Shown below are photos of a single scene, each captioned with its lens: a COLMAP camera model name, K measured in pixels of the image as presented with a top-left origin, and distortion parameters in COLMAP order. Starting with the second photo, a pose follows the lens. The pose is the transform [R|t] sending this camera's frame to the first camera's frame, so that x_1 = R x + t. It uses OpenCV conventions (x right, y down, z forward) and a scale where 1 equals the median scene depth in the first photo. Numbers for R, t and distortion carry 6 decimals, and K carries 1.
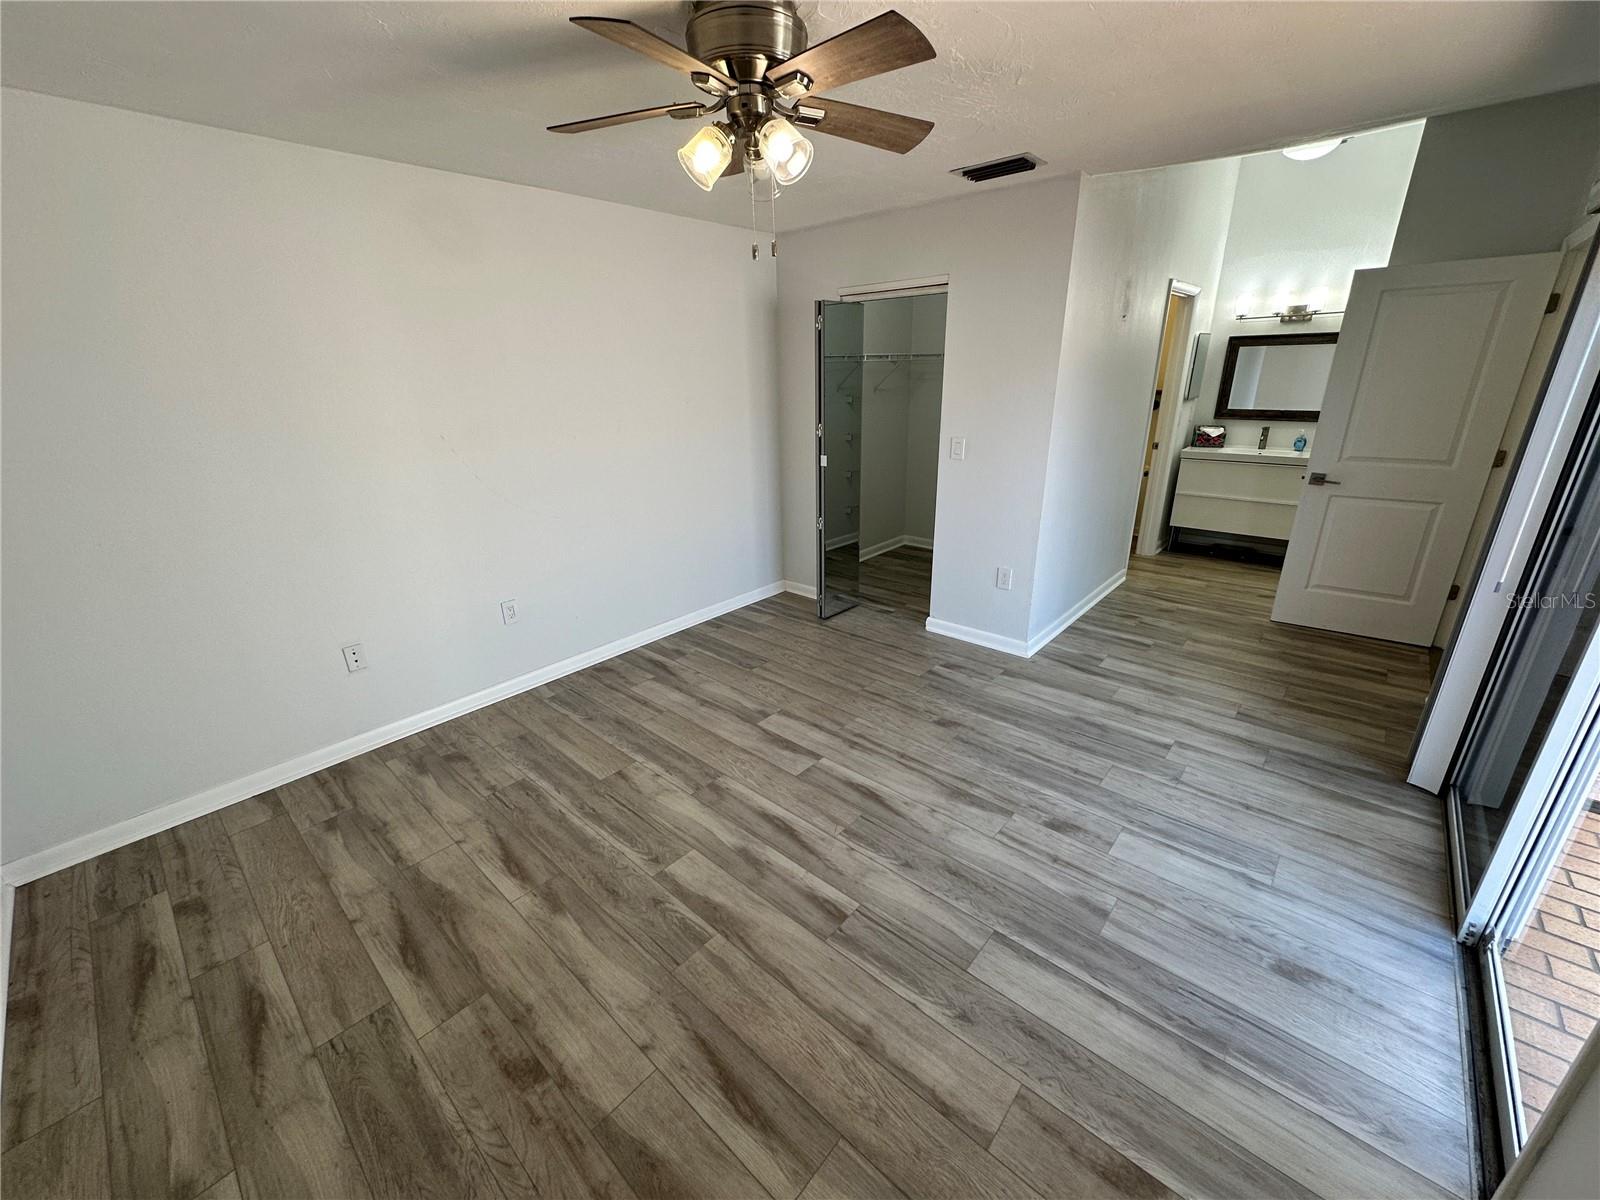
lens RADIAL K [[634.5, 0, 801.0], [0, 634.5, 599.1], [0, 0, 1]] dist [-0.002563, -0.000093]
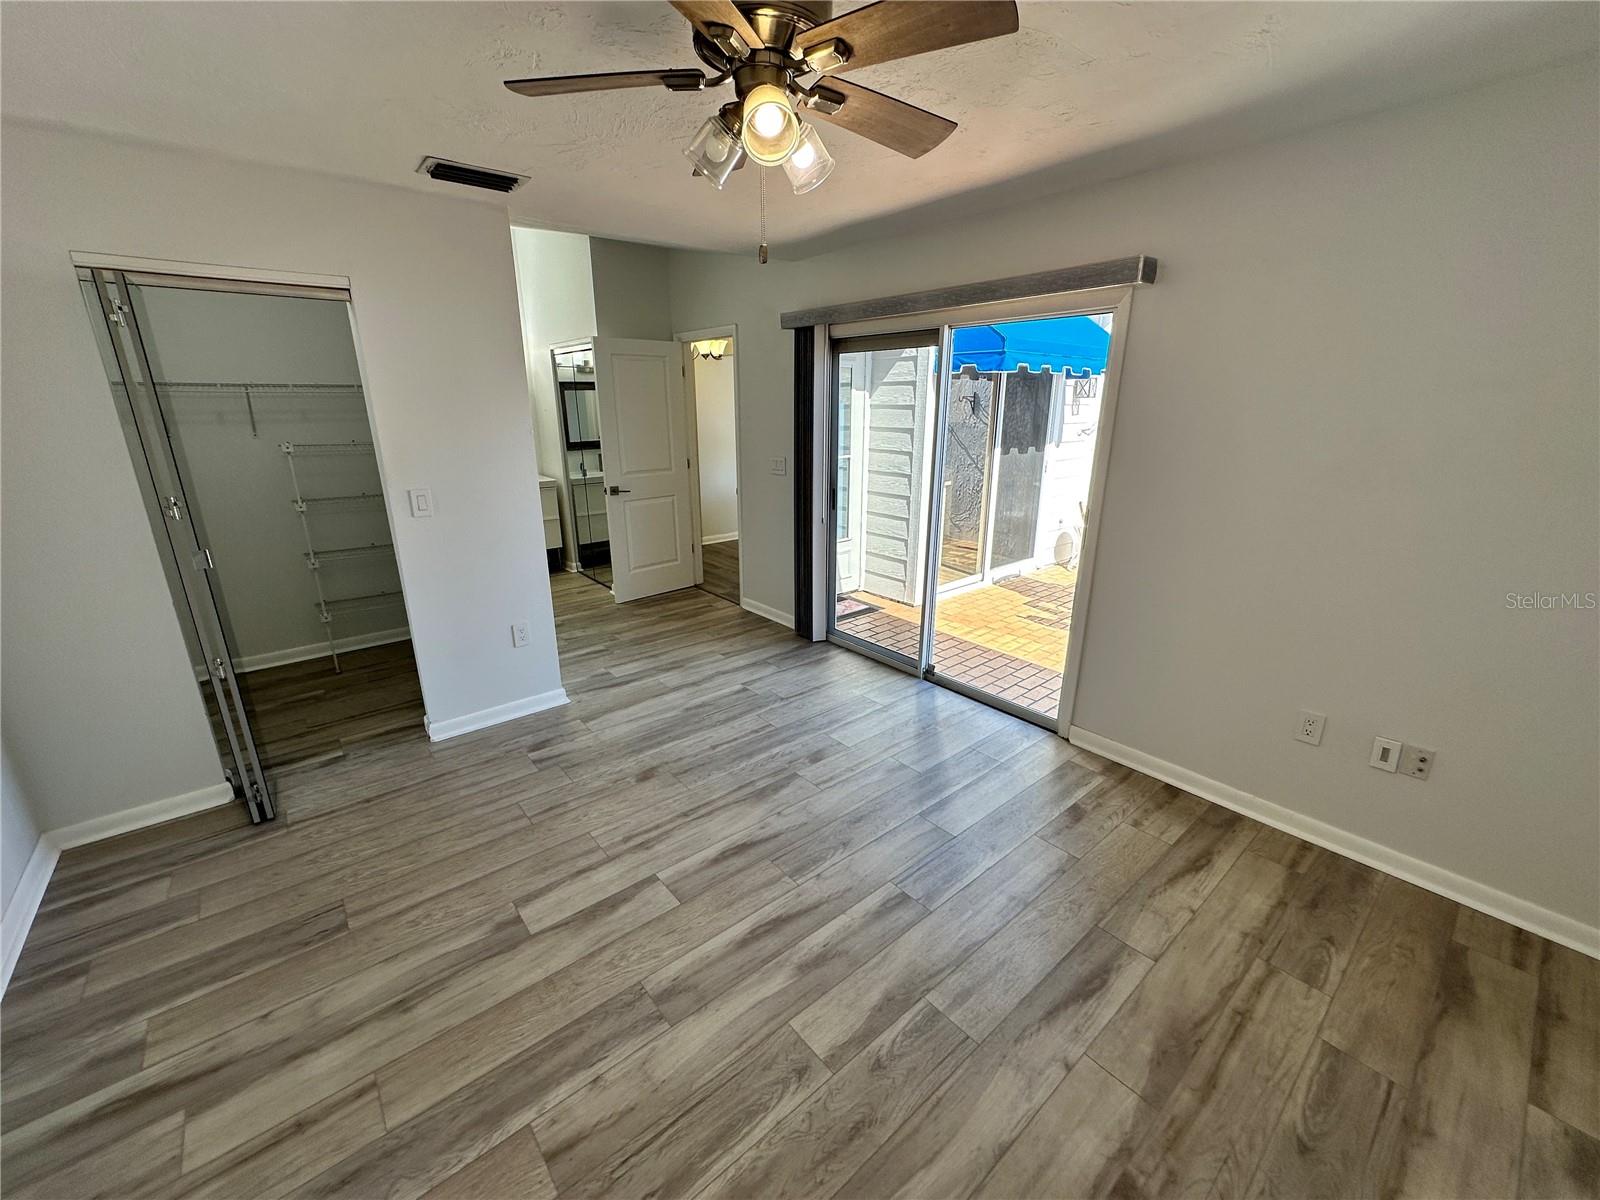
lens RADIAL K [[656.0, 0, 792.2], [0, 656.0, 560.6], [0, 0, 1]] dist [-0.001364, -0.000410]
pose [[0.149518, -0.212319, 0.965694, -0.760624], [0.337940, 0.928830, 0.151891, -0.215083], [-0.929215, 0.303637, 0.210628, 0.639681]]
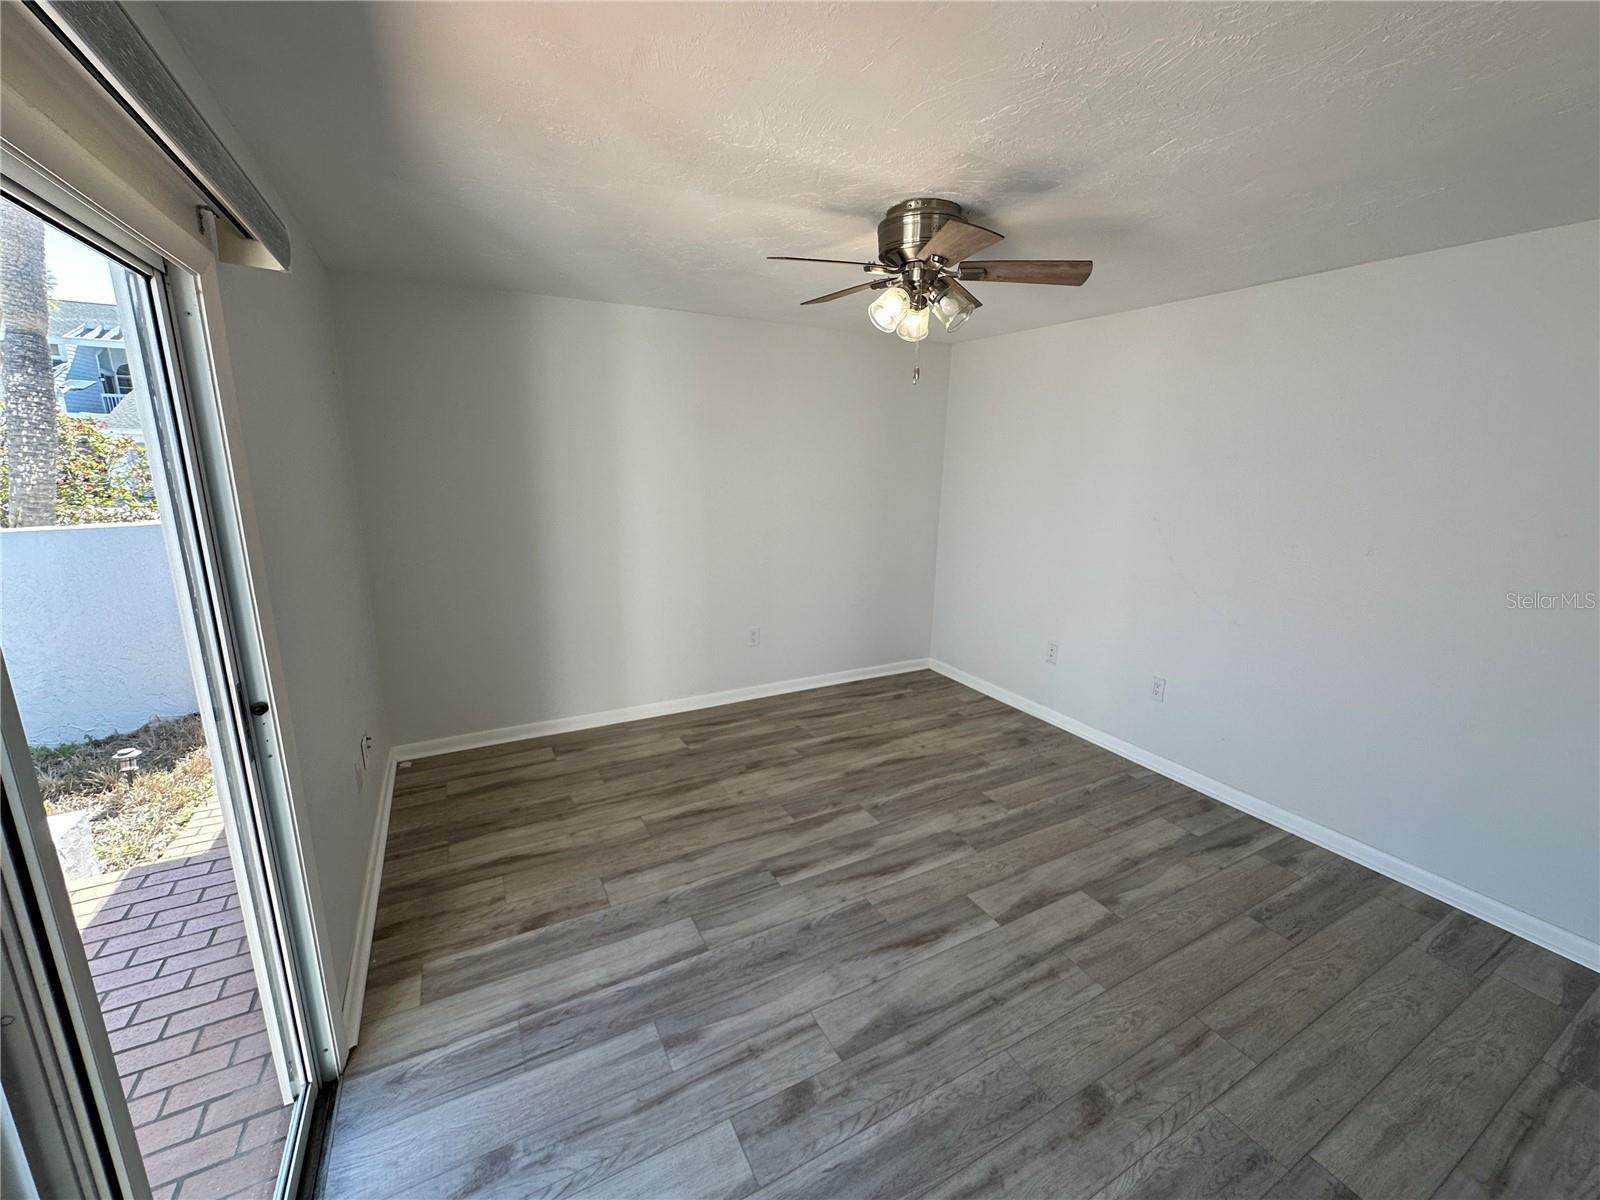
lens RADIAL K [[636.4, 0, 795.2], [0, 636.4, 599.7], [0, 0, 1]] dist [-0.003310, 0.000210]
pose [[-0.342468, 0.225637, -0.912033, 0.915808], [-0.337056, 0.876609, 0.343438, -0.366706], [0.876989, 0.425022, -0.224158, 0.903227]]
